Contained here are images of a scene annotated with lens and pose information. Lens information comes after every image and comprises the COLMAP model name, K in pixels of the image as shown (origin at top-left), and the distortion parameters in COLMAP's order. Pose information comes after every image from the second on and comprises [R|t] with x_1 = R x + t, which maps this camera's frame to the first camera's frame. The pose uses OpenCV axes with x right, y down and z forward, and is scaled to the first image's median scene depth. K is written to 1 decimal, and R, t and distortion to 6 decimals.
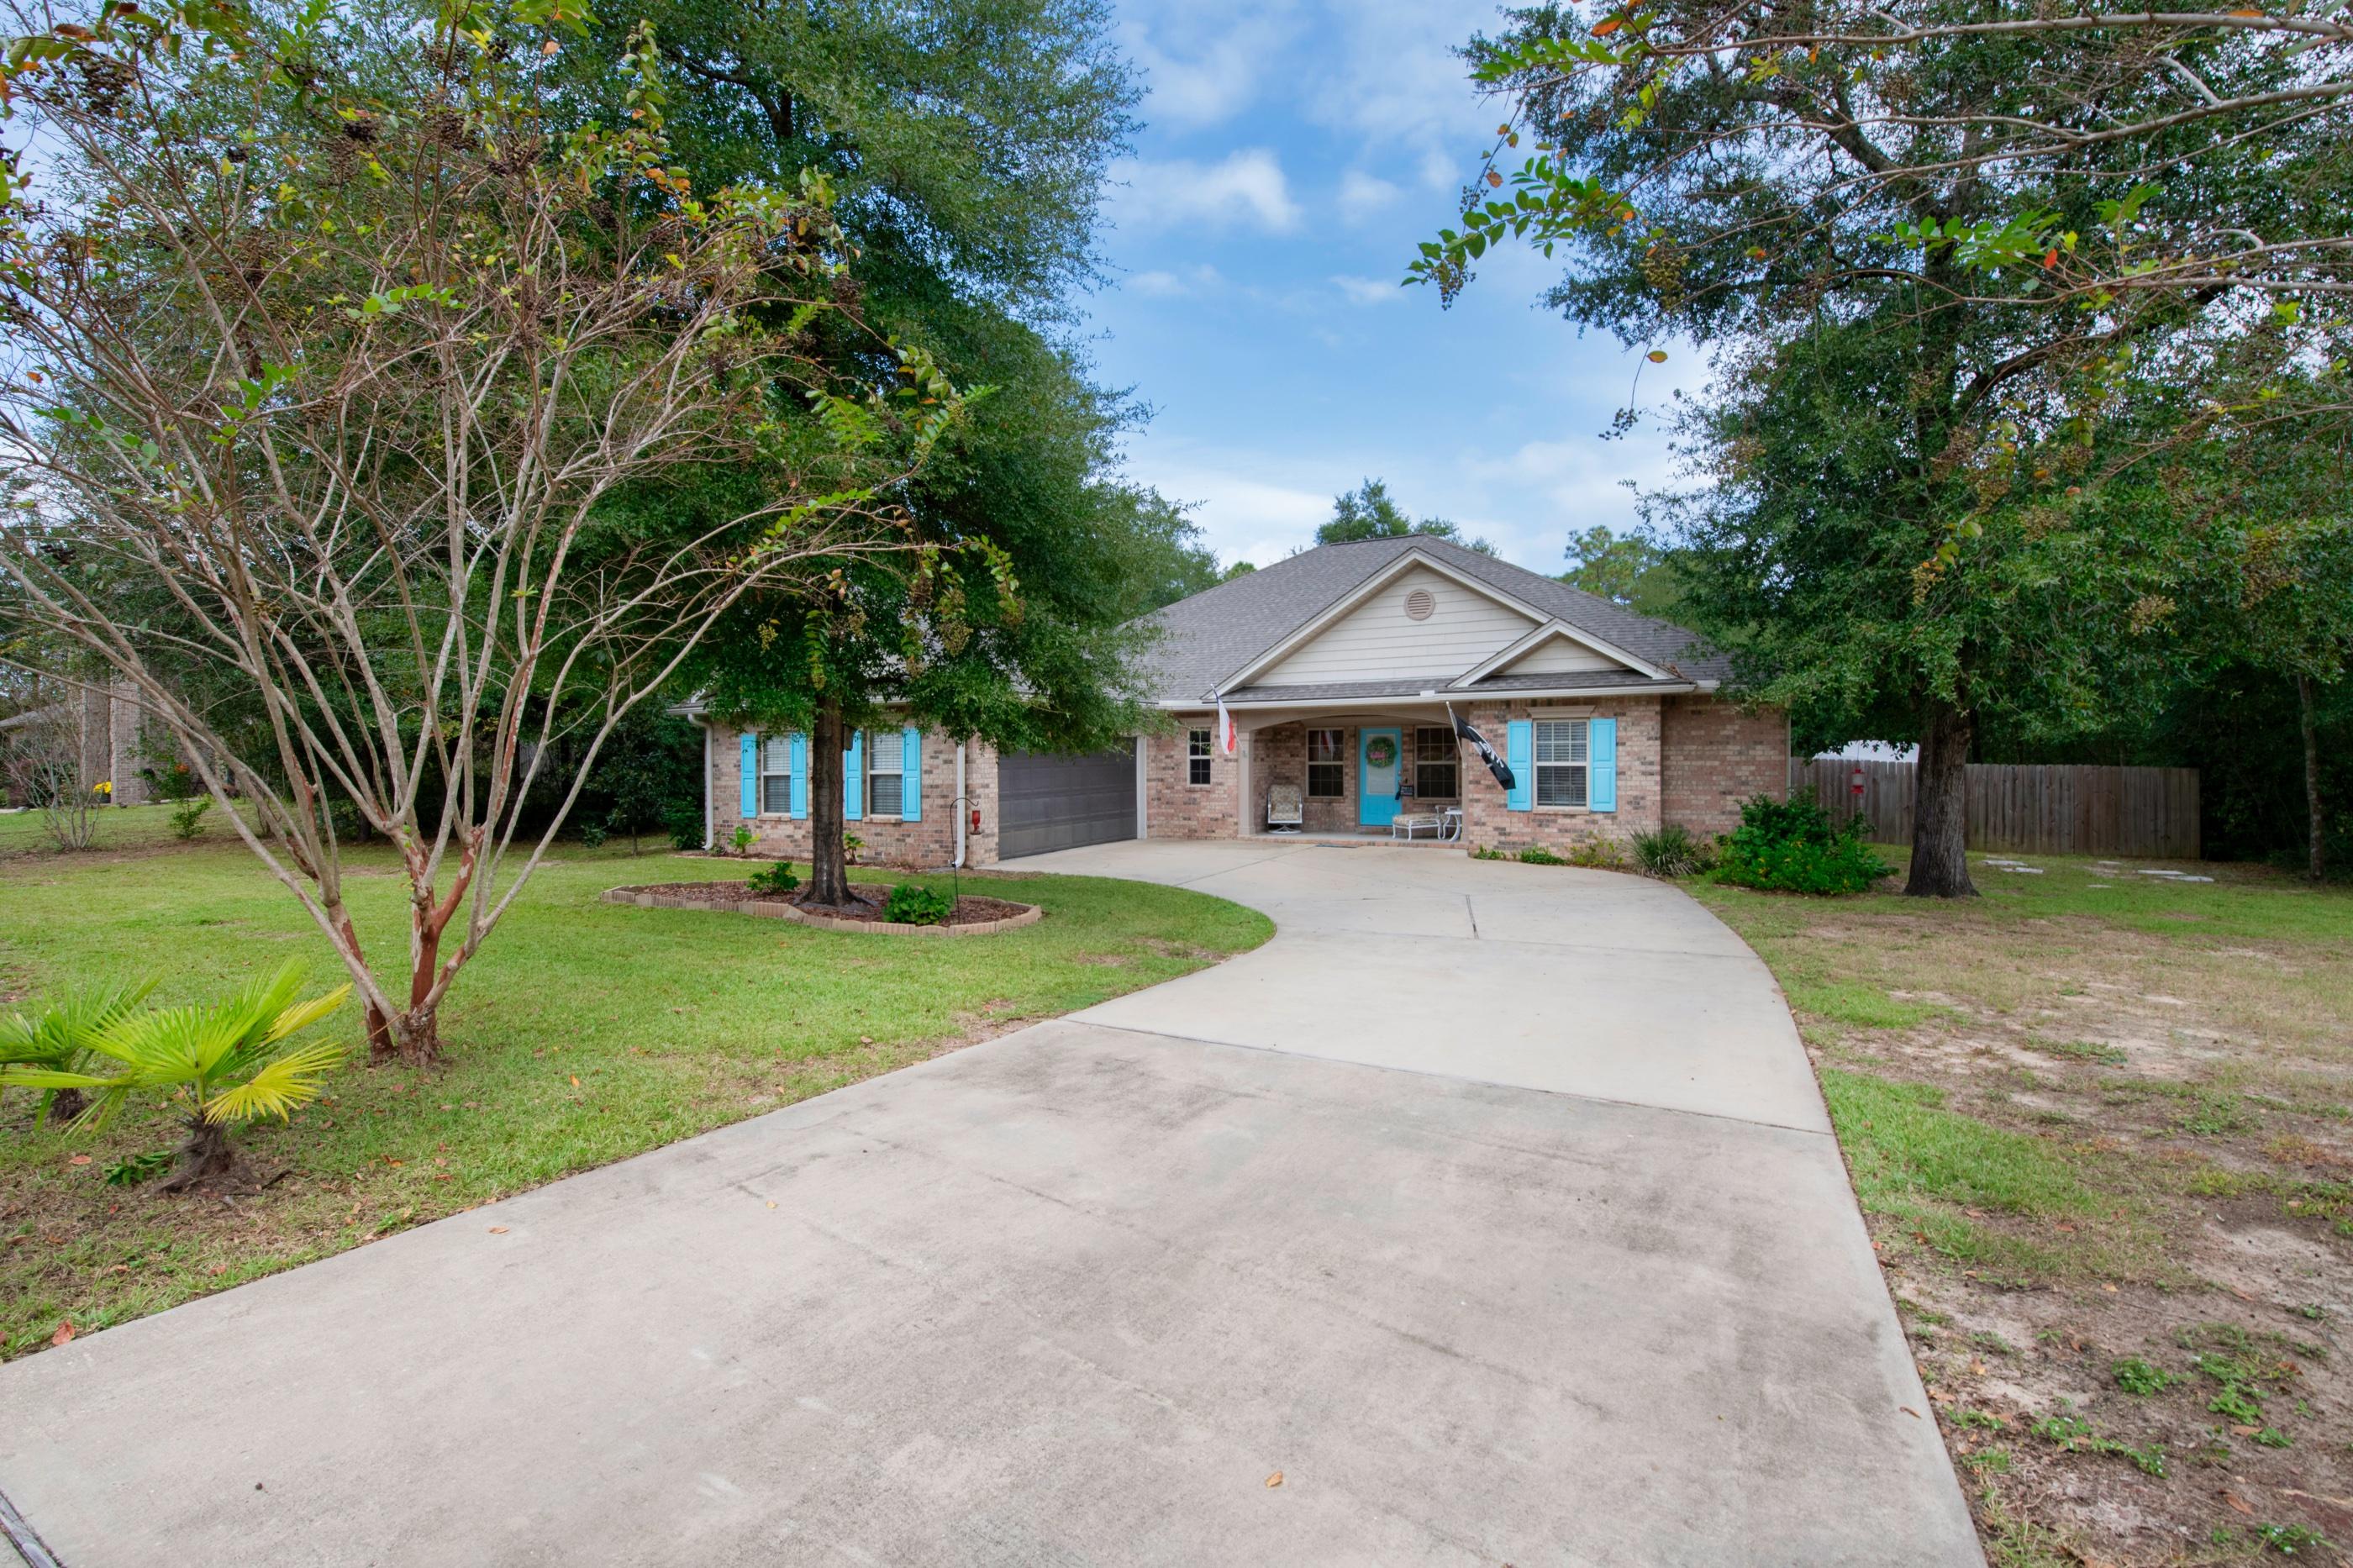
lens RADIAL K [[1005.7, 0, 1112.8], [0, 1005.7, 834.3], [0, 0, 1]] dist [0.000528, -0.000021]
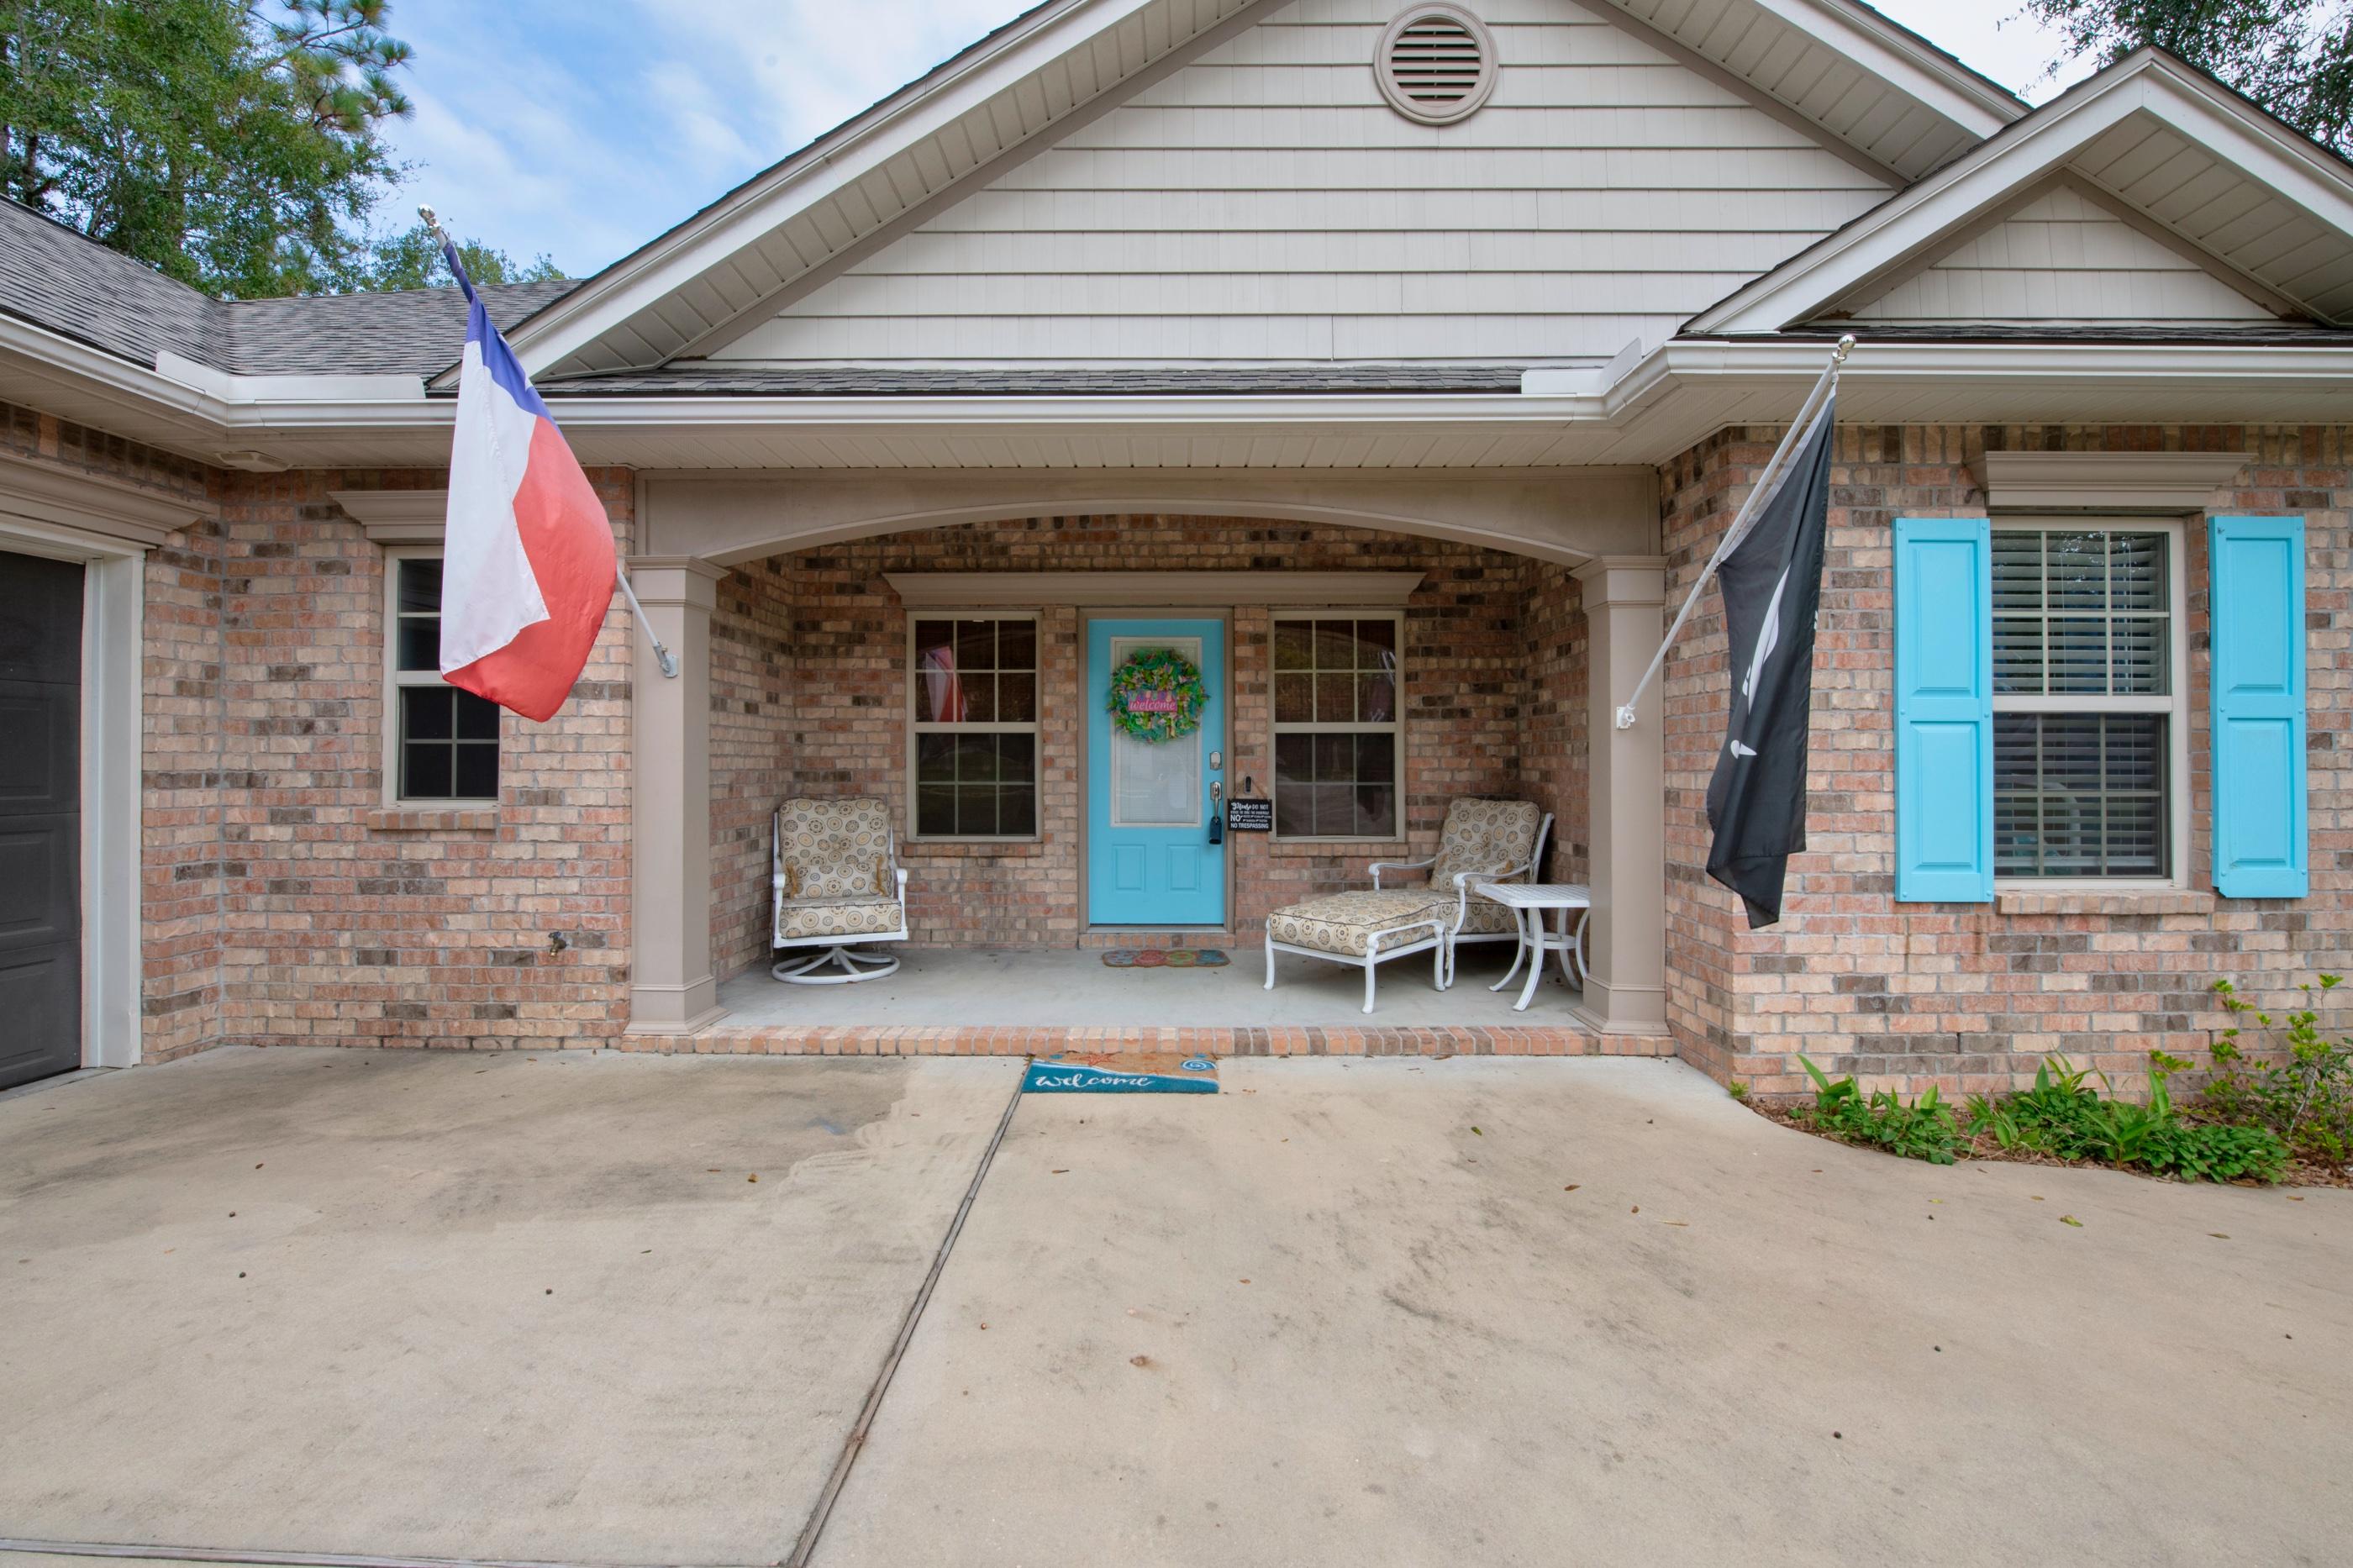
lens RADIAL K [[920.5, 0, 1155.0], [0, 920.5, 728.6], [0, 0, 1]] dist [-0.009658, 0.000045]
pose [[0.856360, 0.031523, 0.515417, 0.138111], [0.032960, 0.992763, -0.115481, -0.043752], [-0.515327, 0.115882, 0.849123, 0.889423]]
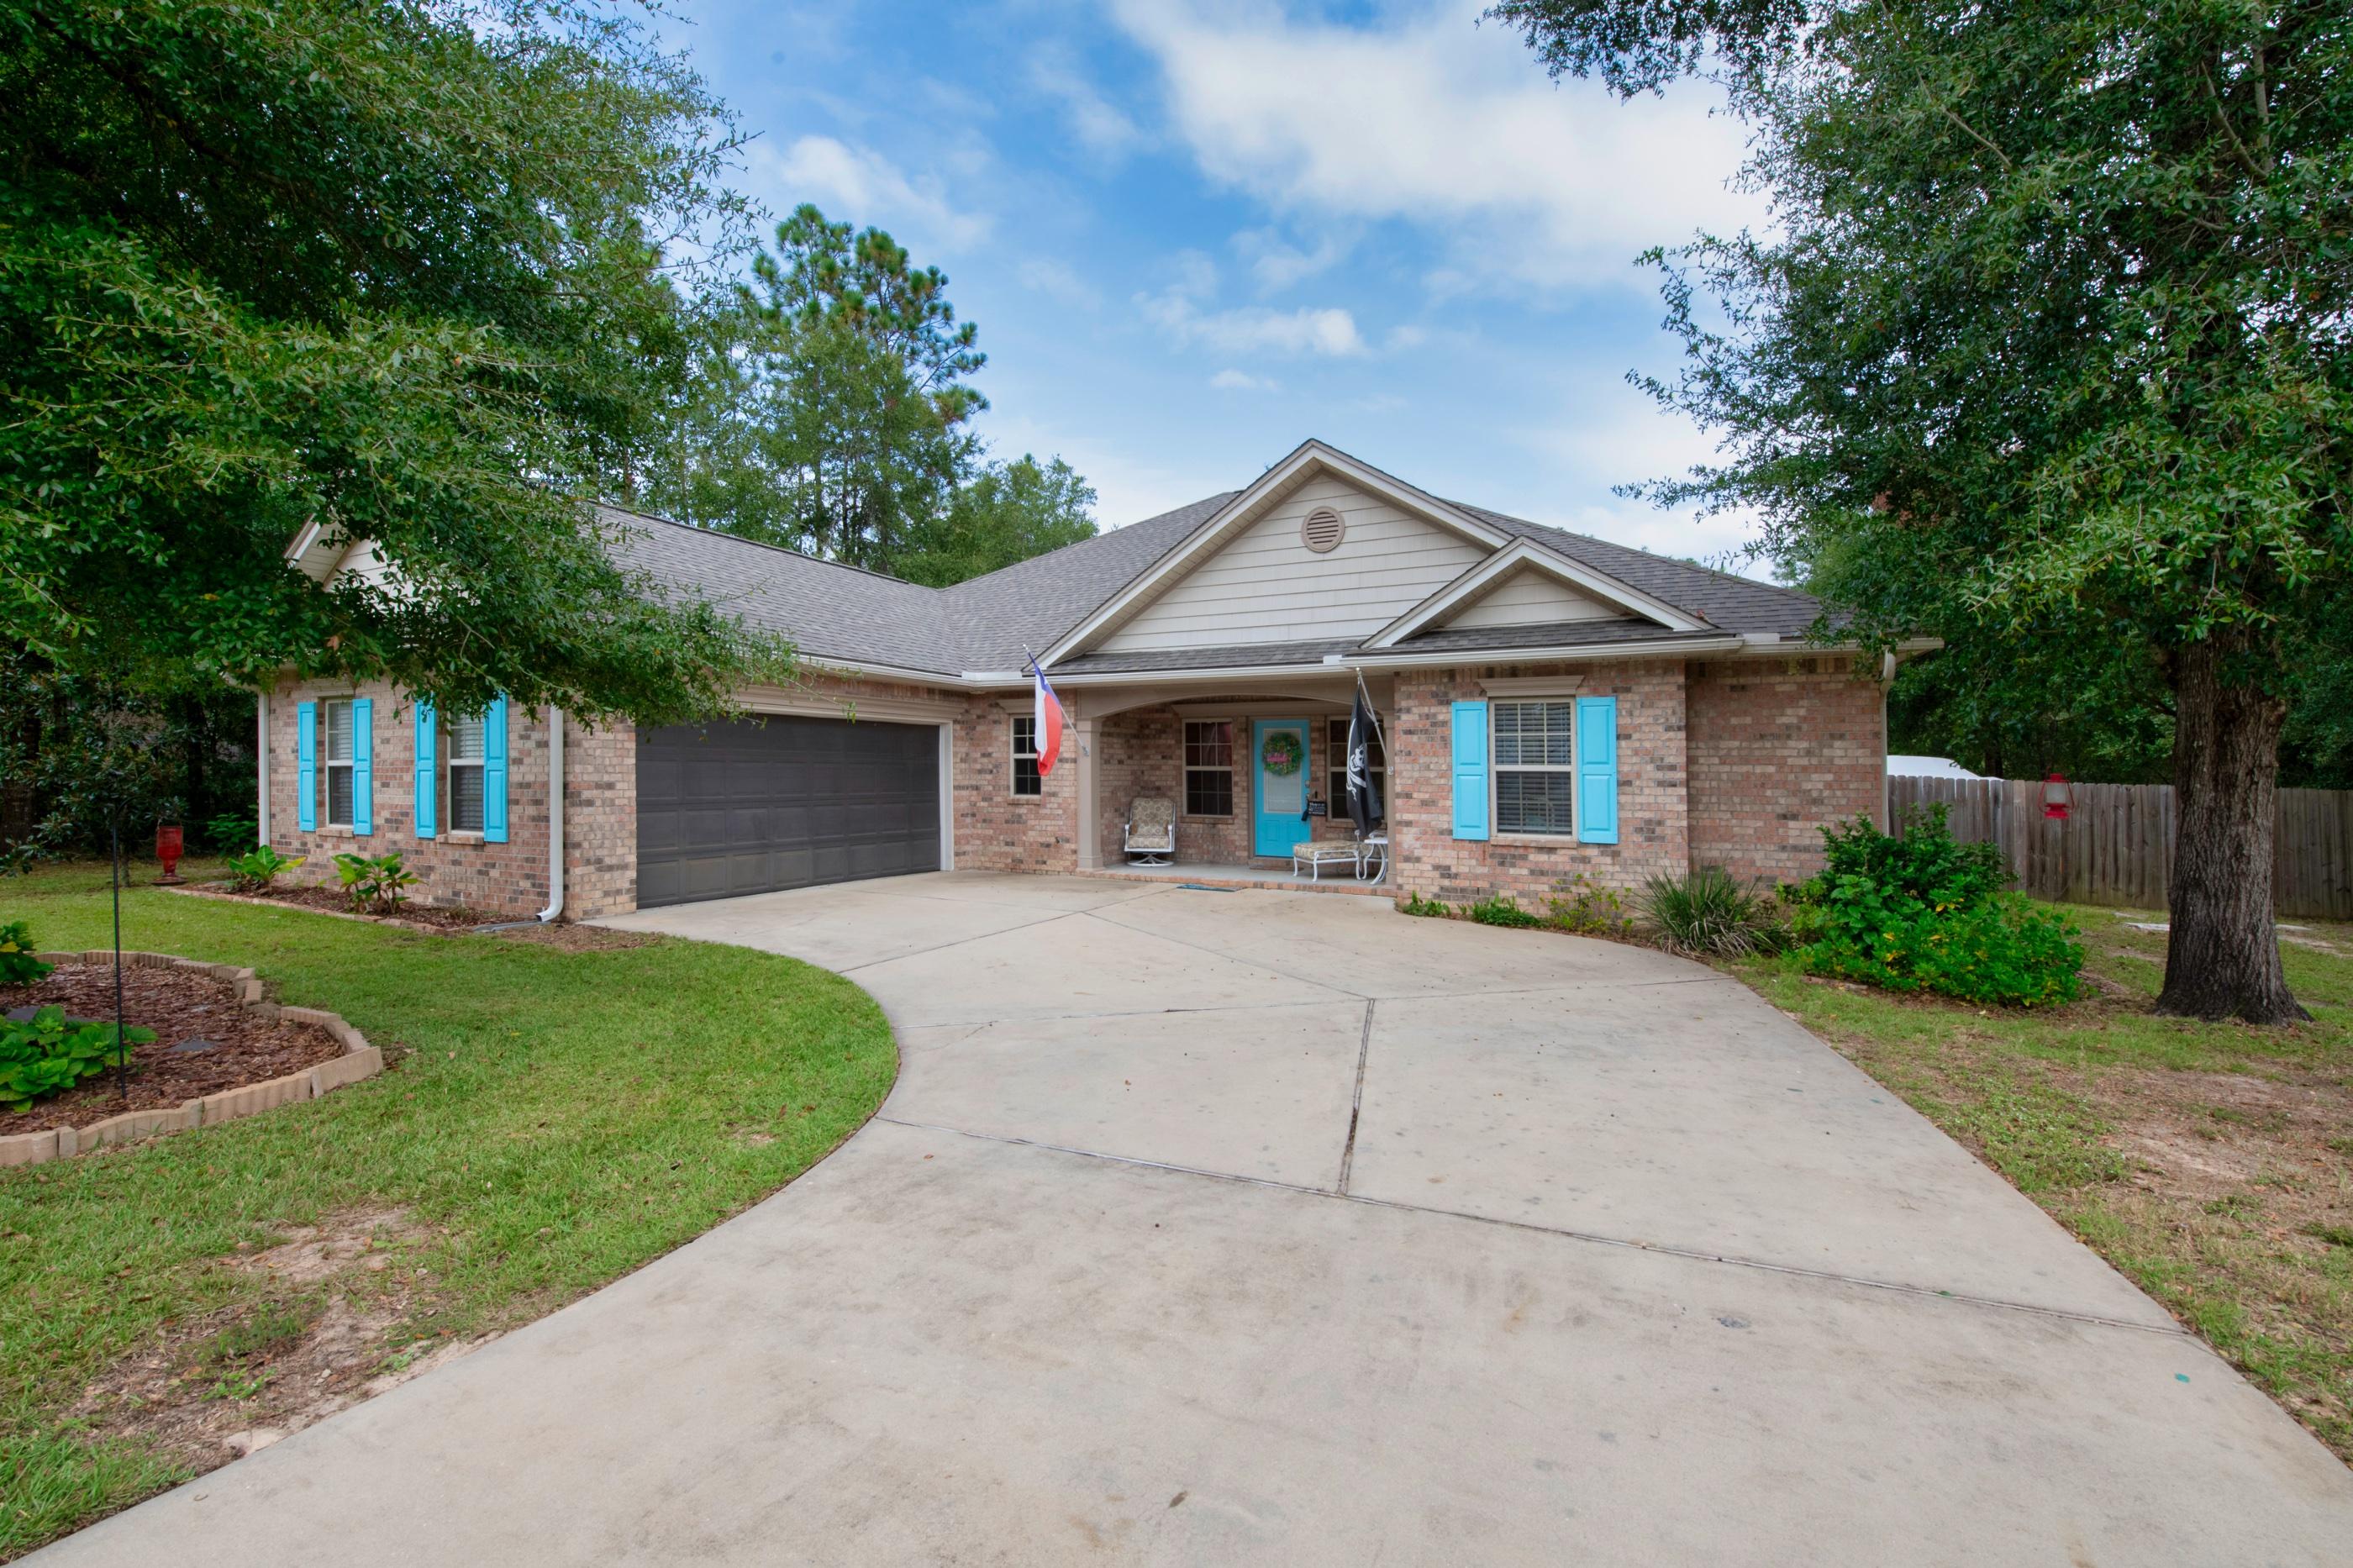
lens RADIAL K [[945.9, 0, 1176.5], [0, 945.9, 784.0], [0, 0, 1]] dist [-0.019663, -0.000049]
pose [[0.997295, 0.019123, 0.070975, 0.170777], [-0.013860, 0.997168, -0.073914, -0.011800], [-0.072187, 0.072731, 0.994736, 0.404417]]
